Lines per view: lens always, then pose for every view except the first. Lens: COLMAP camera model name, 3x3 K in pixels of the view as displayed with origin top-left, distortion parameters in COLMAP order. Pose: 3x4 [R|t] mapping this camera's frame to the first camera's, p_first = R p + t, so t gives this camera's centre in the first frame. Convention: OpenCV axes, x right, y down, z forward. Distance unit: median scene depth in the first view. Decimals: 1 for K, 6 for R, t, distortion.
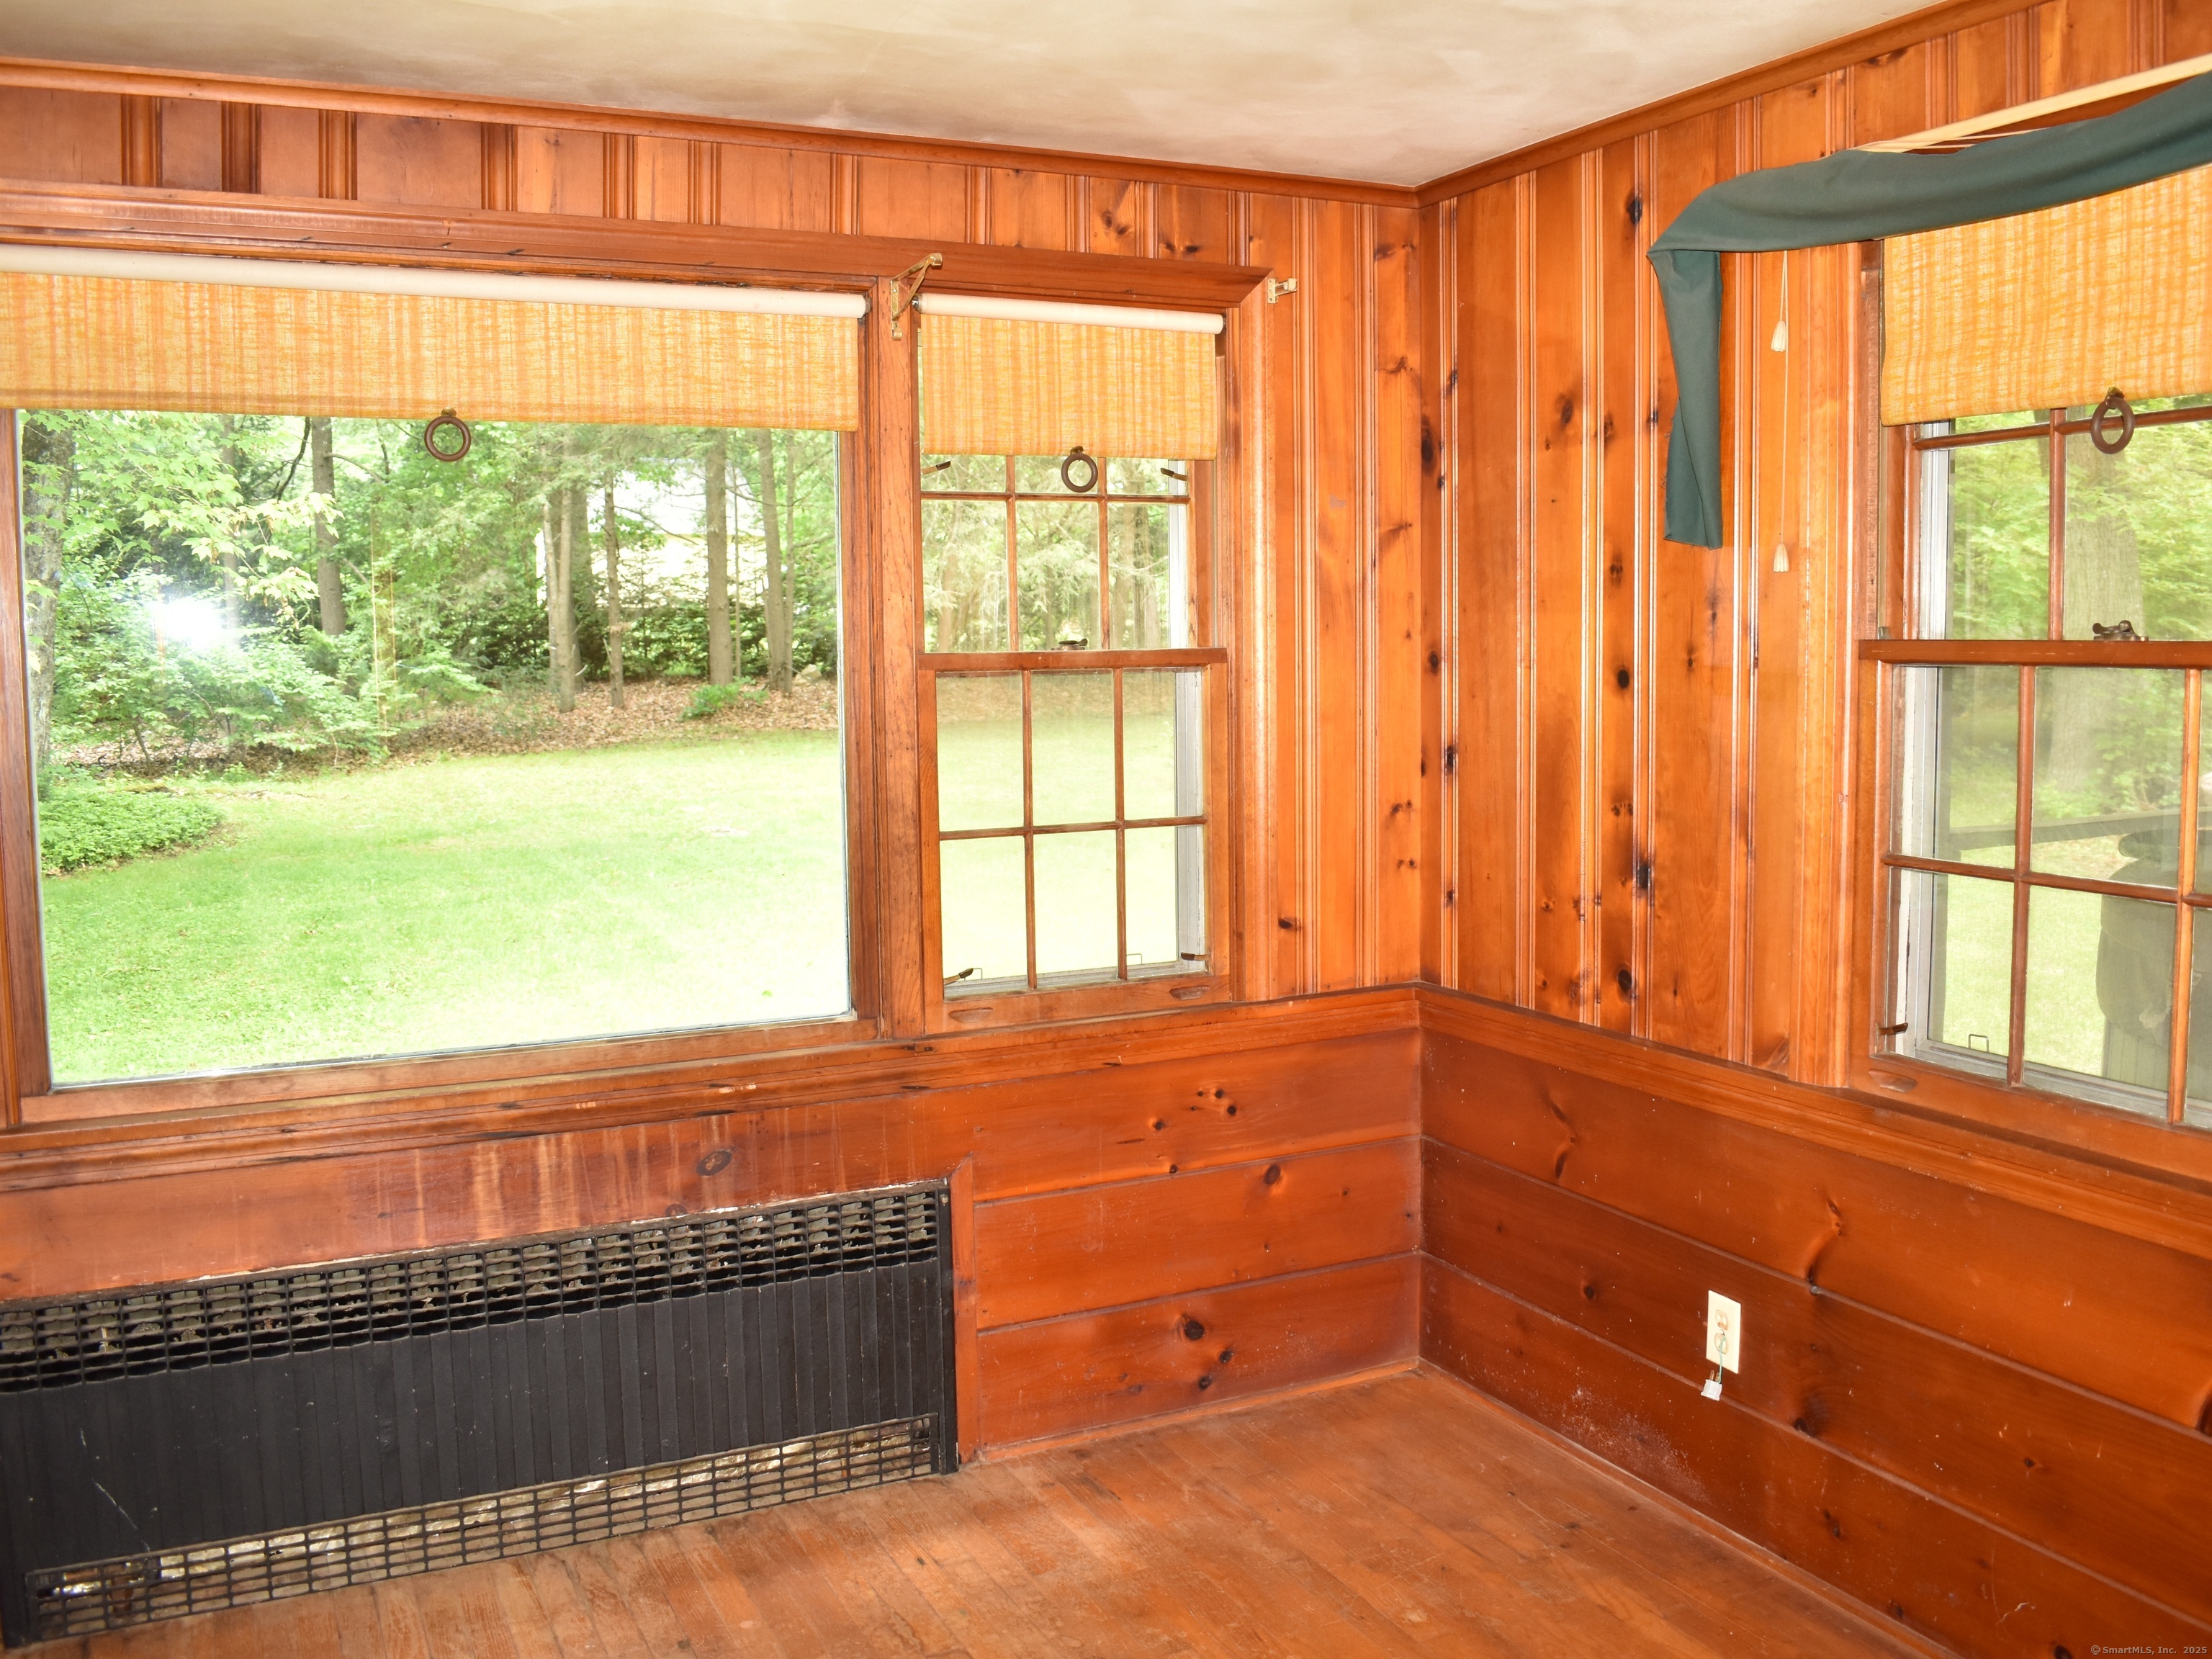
lens RADIAL K [[1966.9, 0, 1101.8], [0, 1966.9, 824.4], [0, 0, 1]] dist [-0.037252, -0.033702]
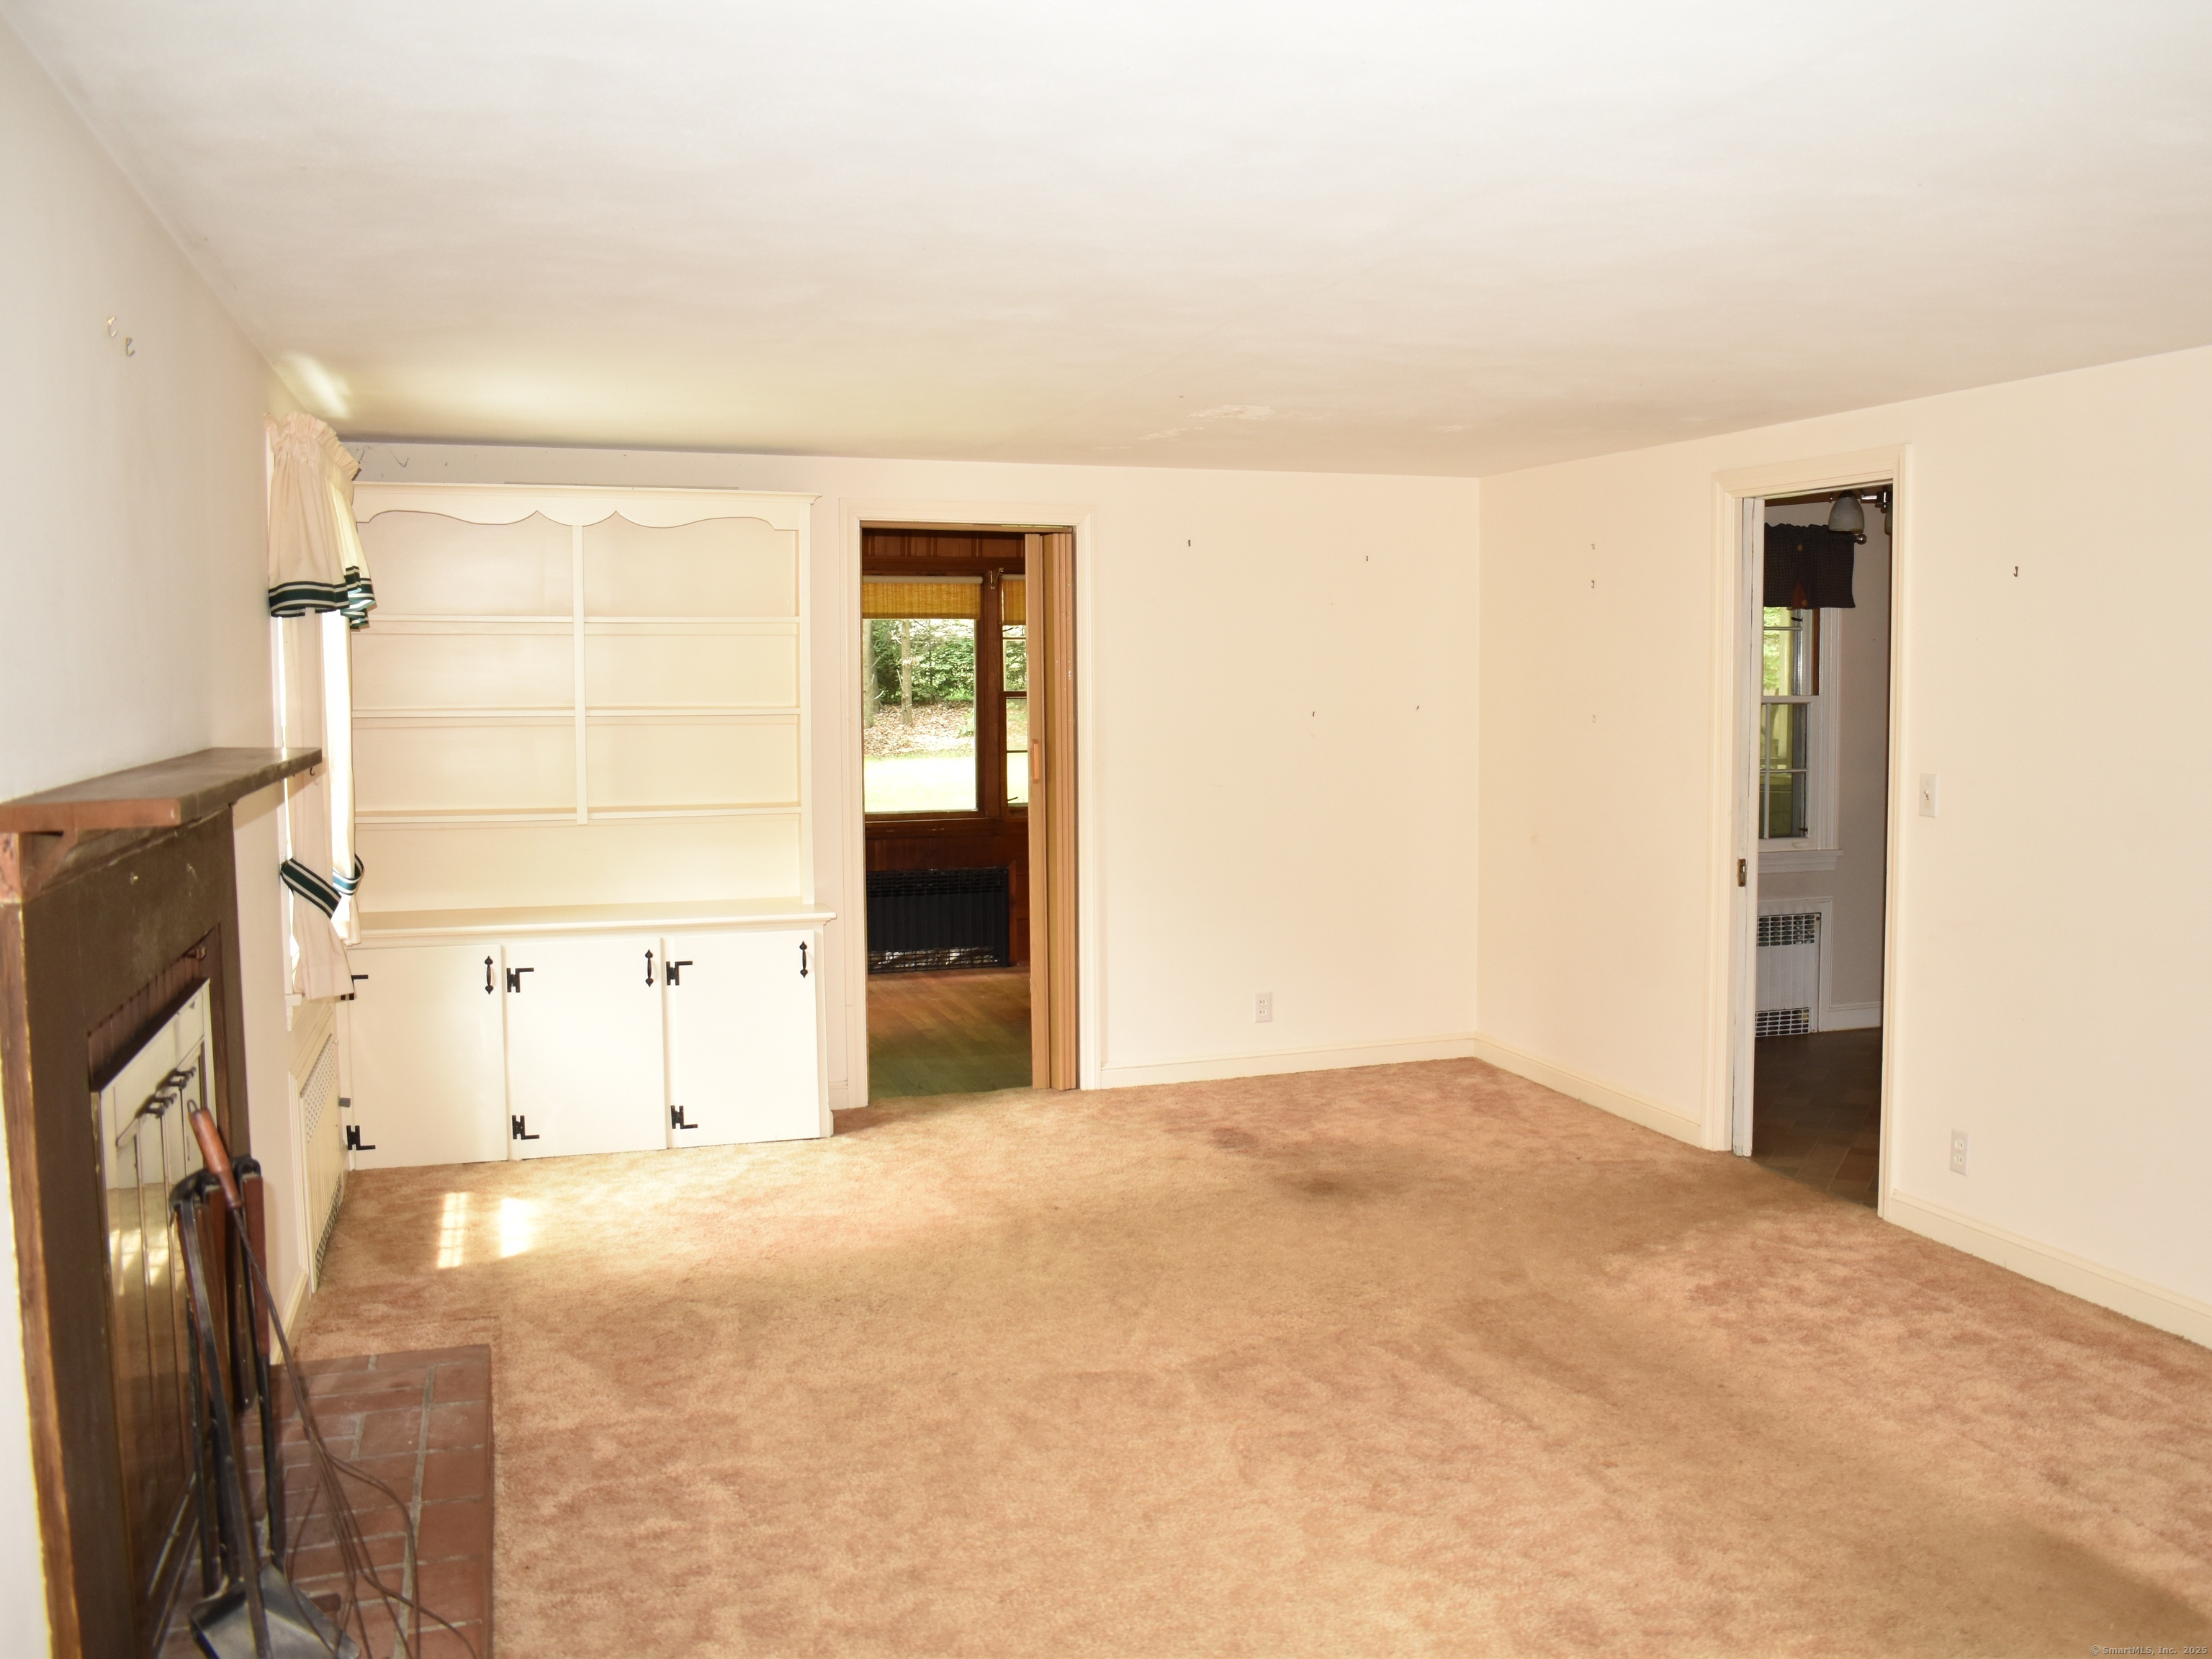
lens RADIAL K [[1966.9, 0, 1108.9], [0, 1966.9, 830.7], [0, 0, 1]] dist [-0.037252, -0.033702]
pose [[0.990134, 0.020588, -0.138600, 0.496184], [-0.022254, 0.999697, -0.010484, 0.158099], [0.138342, 0.013465, 0.990293, -1.977623]]
